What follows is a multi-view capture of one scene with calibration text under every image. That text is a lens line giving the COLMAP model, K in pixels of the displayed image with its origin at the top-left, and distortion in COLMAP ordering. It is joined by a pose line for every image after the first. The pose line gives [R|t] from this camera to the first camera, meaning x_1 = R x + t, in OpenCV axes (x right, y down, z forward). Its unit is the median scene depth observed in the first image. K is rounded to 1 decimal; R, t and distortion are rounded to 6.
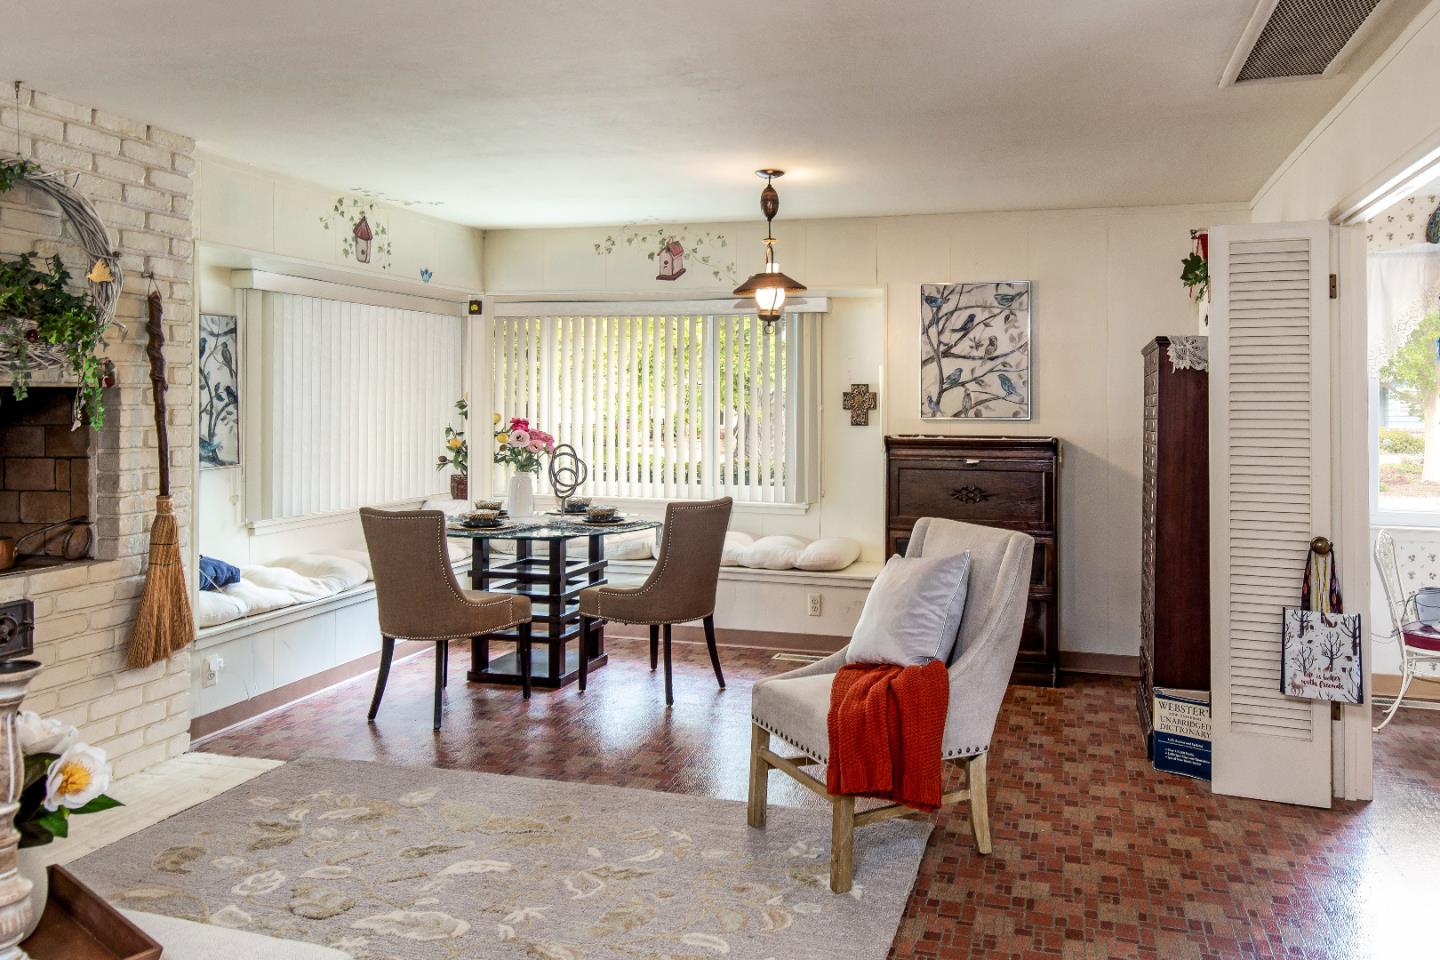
lens RADIAL K [[1040.6, 0, 720.0], [0, 1040.6, 397.9], [0, 0, 1]] dist [0.006256, 0.002410]
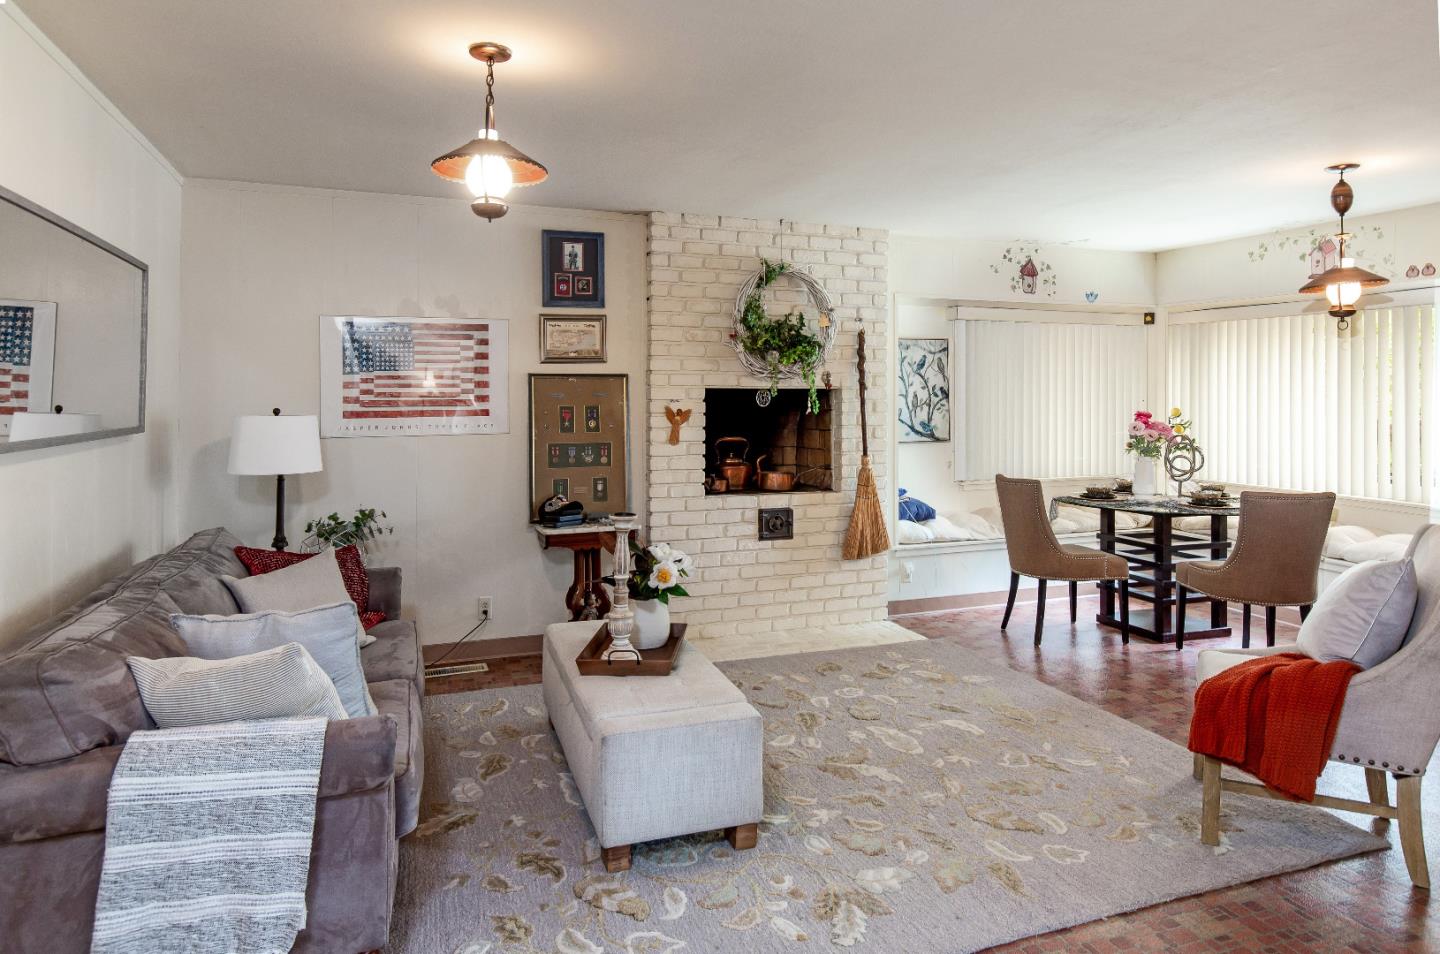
lens RADIAL K [[871.2, 0, 719.5], [0, 871.2, 393.3], [0, 0, 1]] dist [0.000935, 0.000701]
pose [[0.576014, -0.003323, -0.817433, 0.385426], [0.001372, 0.999994, -0.003099, 0.001284], [0.817439, 0.000663, 0.576015, 0.034266]]
